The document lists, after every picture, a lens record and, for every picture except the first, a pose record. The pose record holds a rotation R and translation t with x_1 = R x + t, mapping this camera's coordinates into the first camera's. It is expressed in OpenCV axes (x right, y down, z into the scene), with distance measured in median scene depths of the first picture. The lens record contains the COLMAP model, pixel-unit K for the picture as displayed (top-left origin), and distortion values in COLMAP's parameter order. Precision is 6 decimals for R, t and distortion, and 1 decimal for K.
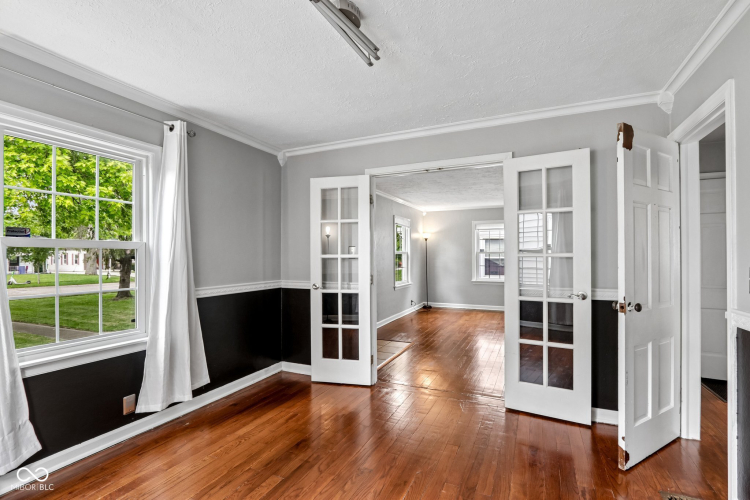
lens RADIAL K [[349.7, 0, 374.3], [0, 349.7, 255.3], [0, 0, 1]] dist [-0.015403, 0.000215]
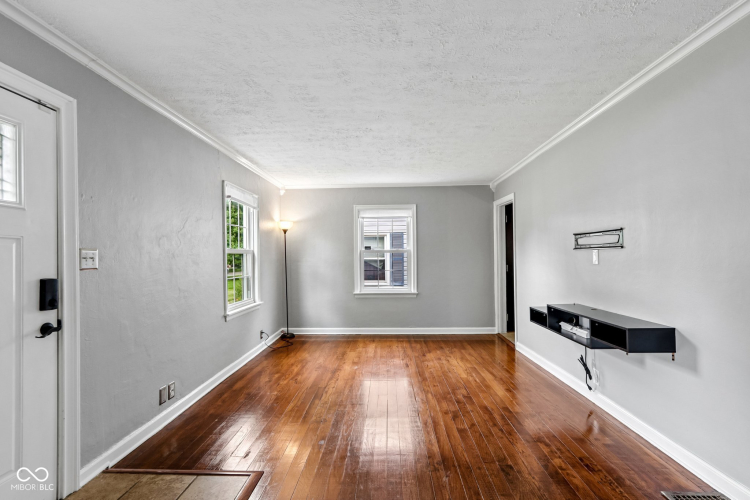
lens RADIAL K [[350.5, 0, 375.5], [0, 350.5, 254.0], [0, 0, 1]] dist [-0.001217, 0.000265]
pose [[0.921146, -0.004307, 0.389194, 0.055331], [0.007500, 0.999950, -0.006686, 0.002387], [-0.389146, 0.009078, 0.921132, 0.378421]]
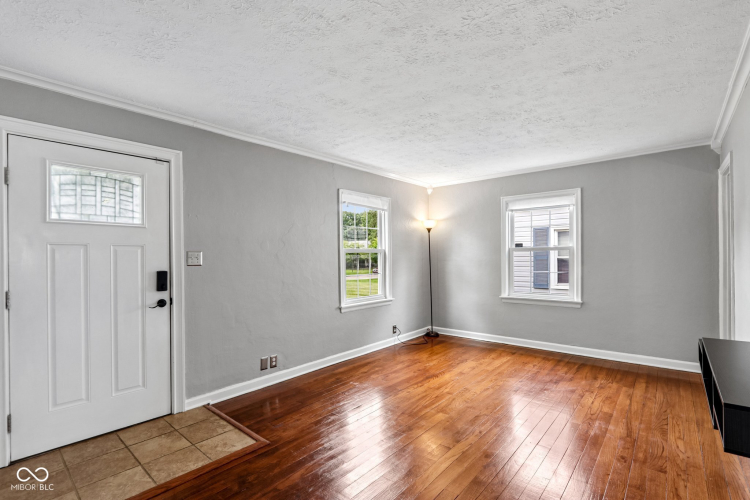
lens RADIAL K [[349.7, 0, 374.3], [0, 349.7, 255.3], [0, 0, 1]] dist [-0.015403, 0.000215]
pose [[0.962785, -0.008579, -0.270132, 0.249851], [0.008412, 0.999963, -0.001774, 0.001829], [0.270137, -0.000564, 0.962822, 0.389420]]
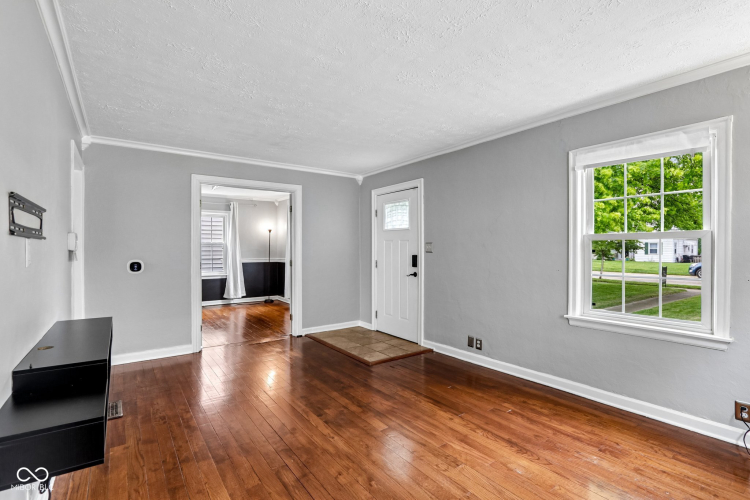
lens RADIAL K [[354.3, 0, 375.0], [0, 354.3, 250.0], [0, 0, 1]] dist [-0.015866, 0.000057]
pose [[-0.479744, 0.008430, -0.877368, 0.499486], [0.005536, 0.999963, 0.006581, 0.002752], [0.877391, -0.001700, -0.479773, 0.895746]]
